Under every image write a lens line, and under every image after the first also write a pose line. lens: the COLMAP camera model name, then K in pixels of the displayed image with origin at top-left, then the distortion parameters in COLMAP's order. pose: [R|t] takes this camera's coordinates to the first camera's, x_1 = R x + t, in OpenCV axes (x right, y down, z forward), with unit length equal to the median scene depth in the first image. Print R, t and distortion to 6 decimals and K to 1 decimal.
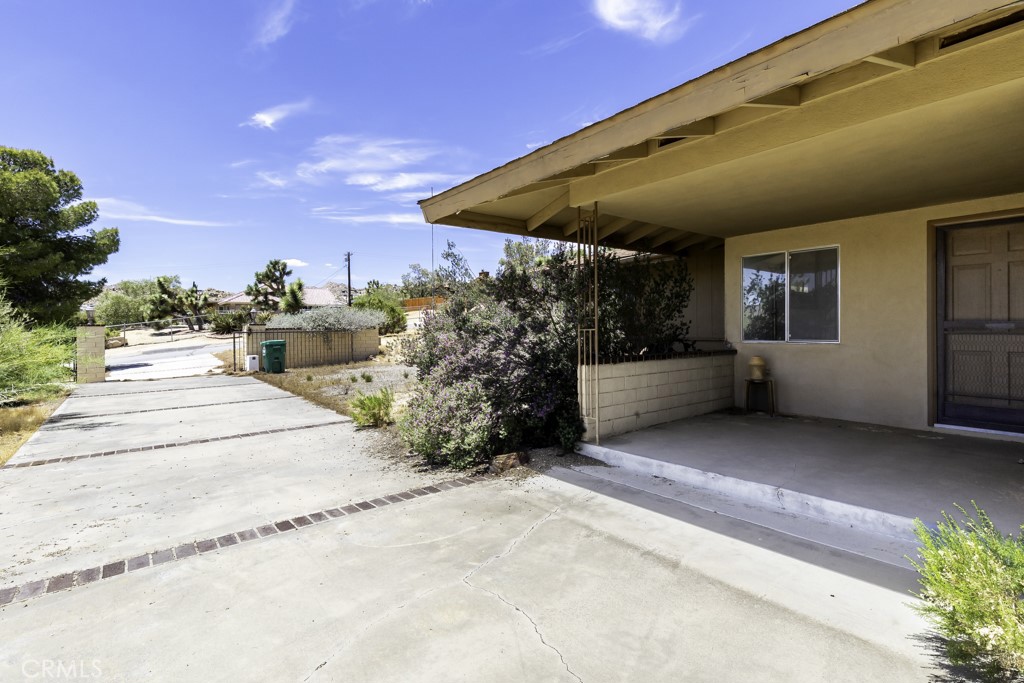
lens RADIAL K [[474.8, 0, 513.3], [0, 474.8, 325.8], [0, 0, 1]] dist [0.012651, -0.000472]
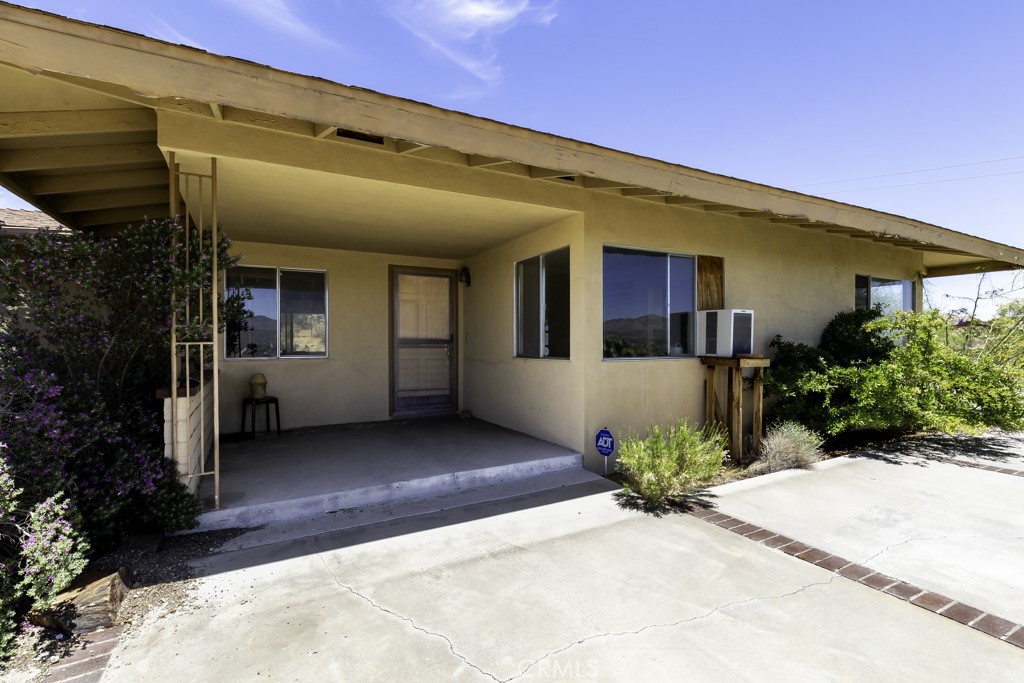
lens RADIAL K [[475.9, 0, 512.0], [0, 475.9, 341.5], [0, 0, 1]] dist [0.013336, -0.000401]
pose [[0.189051, 0.011949, 0.981895, -0.562679], [-0.000107, 0.999926, -0.012148, 0.019065], [-0.981967, 0.002192, 0.189038, 0.583305]]
